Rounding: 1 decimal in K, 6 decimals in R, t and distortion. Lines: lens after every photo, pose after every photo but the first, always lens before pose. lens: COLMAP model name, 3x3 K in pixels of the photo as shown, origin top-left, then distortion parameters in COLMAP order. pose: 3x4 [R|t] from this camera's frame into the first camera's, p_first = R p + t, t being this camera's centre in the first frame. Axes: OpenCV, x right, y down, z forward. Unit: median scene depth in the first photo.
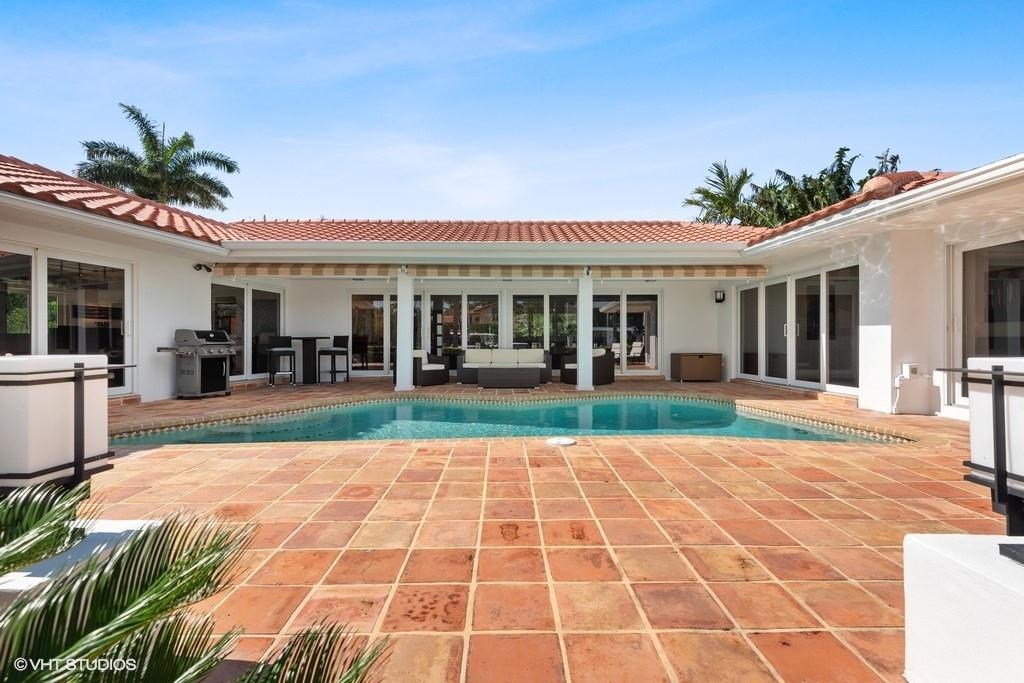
lens RADIAL K [[462.6, 0, 497.3], [0, 462.6, 340.4], [0, 0, 1]] dist [0.012372, -0.006566]
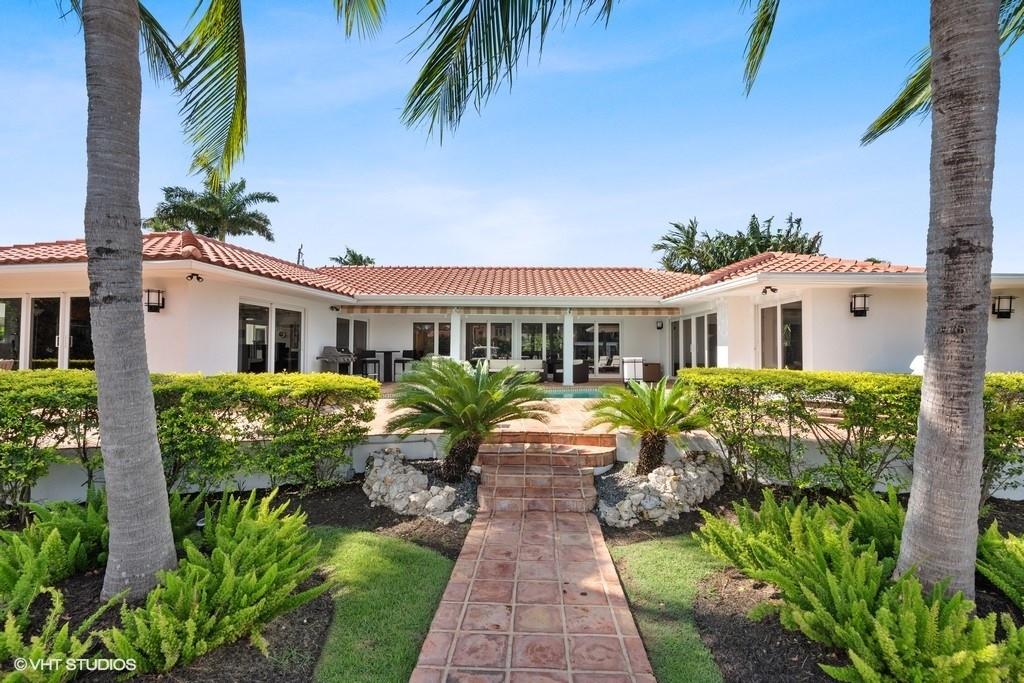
lens RADIAL K [[462.6, 0, 489.0], [0, 462.6, 338.4], [0, 0, 1]] dist [0.012372, -0.006566]
pose [[0.999806, 0.005826, -0.018820, -0.044571], [-0.006457, 0.999413, -0.033659, 0.001212], [0.018613, 0.033774, 0.999256, -0.513065]]
